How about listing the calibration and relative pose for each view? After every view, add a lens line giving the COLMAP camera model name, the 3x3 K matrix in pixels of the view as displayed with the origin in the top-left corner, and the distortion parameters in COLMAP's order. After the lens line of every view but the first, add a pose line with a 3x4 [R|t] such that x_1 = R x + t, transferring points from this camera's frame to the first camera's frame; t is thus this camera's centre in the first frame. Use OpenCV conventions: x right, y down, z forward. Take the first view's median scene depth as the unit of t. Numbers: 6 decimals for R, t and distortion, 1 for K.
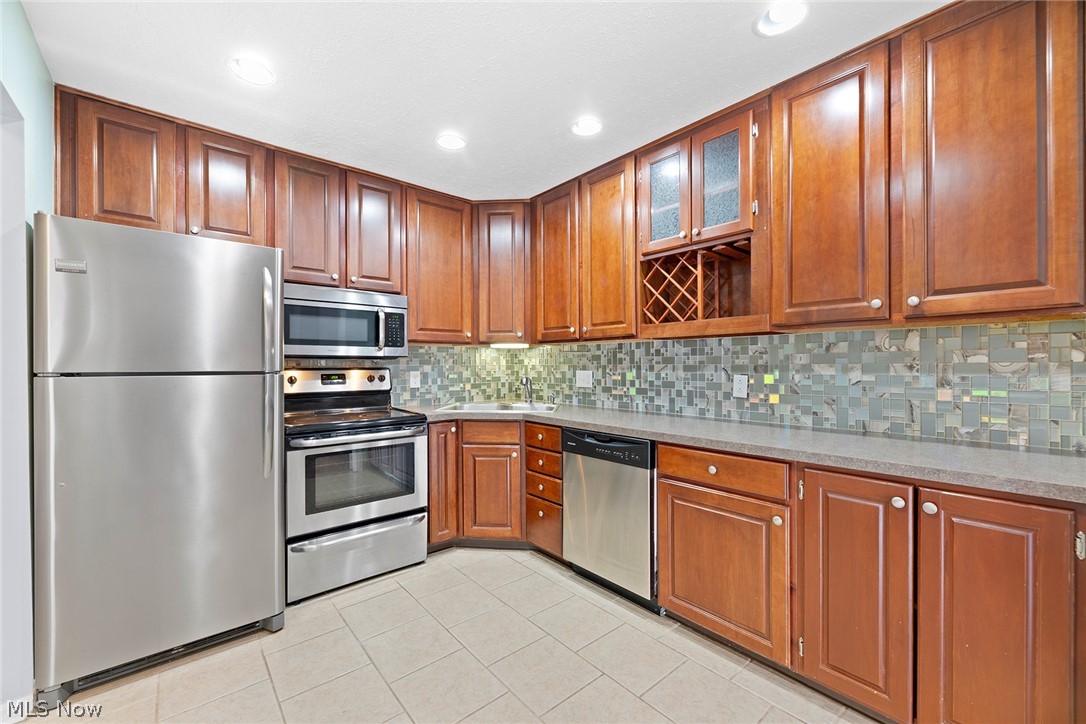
lens RADIAL K [[440.1, 0, 549.5], [0, 440.1, 363.2], [0, 0, 1]] dist [-0.005337, -0.000212]
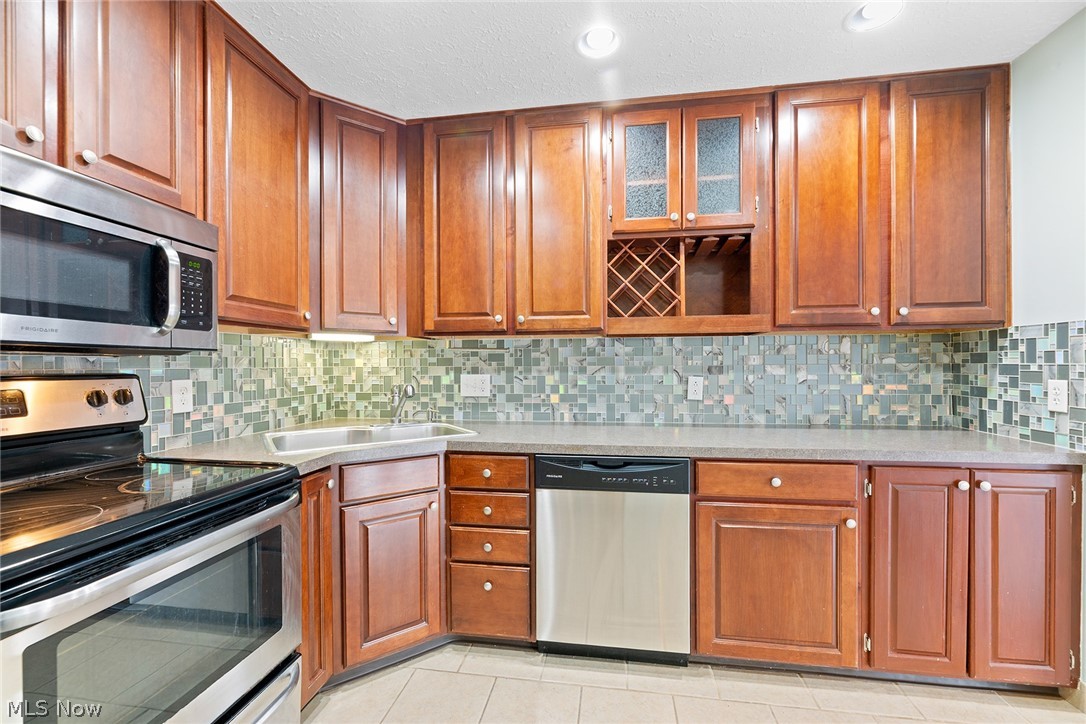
lens RADIAL K [[440.1, 0, 543.2], [0, 440.1, 365.3], [0, 0, 1]] dist [-0.005337, -0.000212]
pose [[0.760724, -0.000404, 0.649076, -0.447284], [0.000431, 1.000000, 0.000117, 0.002155], [-0.649076, 0.000191, 0.760724, 0.487137]]
